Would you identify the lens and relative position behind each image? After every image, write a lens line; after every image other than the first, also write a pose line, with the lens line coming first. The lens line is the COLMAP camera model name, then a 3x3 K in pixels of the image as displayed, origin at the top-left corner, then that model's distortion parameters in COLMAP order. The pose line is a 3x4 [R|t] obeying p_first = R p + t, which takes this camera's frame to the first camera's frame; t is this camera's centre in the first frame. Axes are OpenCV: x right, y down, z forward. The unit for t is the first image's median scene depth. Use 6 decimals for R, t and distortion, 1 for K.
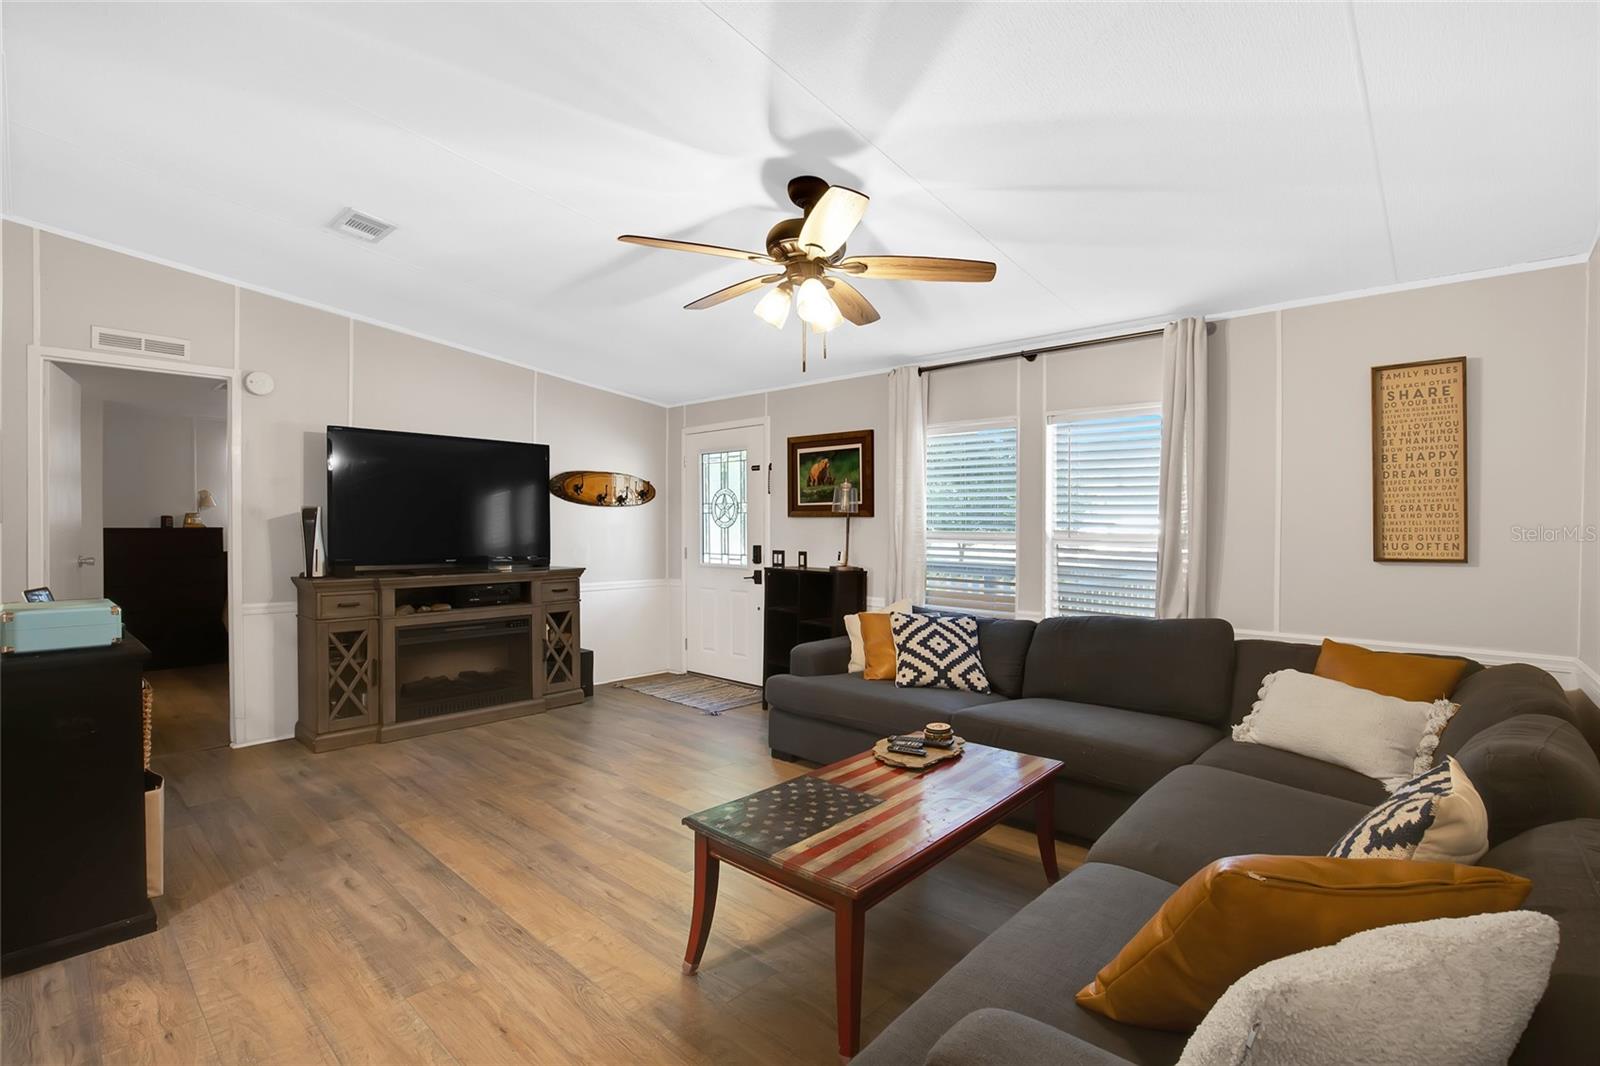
lens RADIAL K [[733.5, 0, 797.2], [0, 733.5, 534.2], [0, 0, 1]] dist [-0.037522, 0.009106]
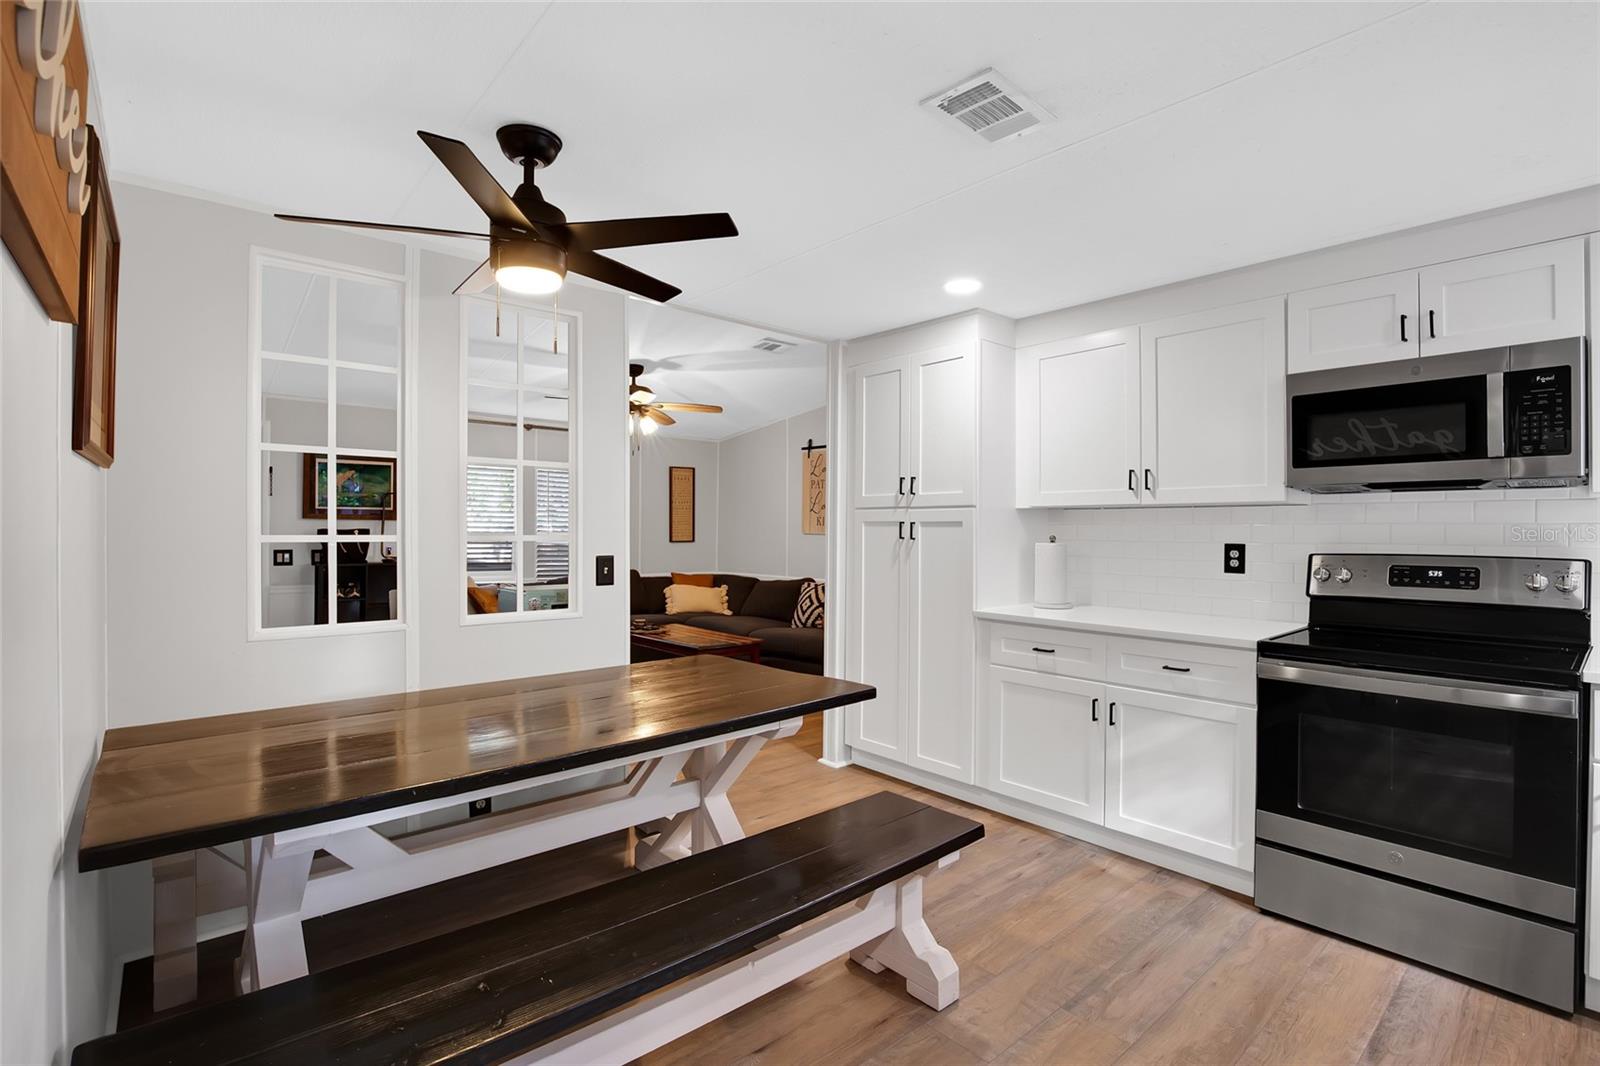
lens RADIAL K [[733.5, 0, 797.2], [0, 733.5, 534.2], [0, 0, 1]] dist [-0.037522, 0.009106]
pose [[0.117735, -0.009751, 0.992997, -1.428974], [0.004717, 0.999946, 0.009260, -0.009851], [-0.993034, 0.003594, 0.117775, 0.199151]]
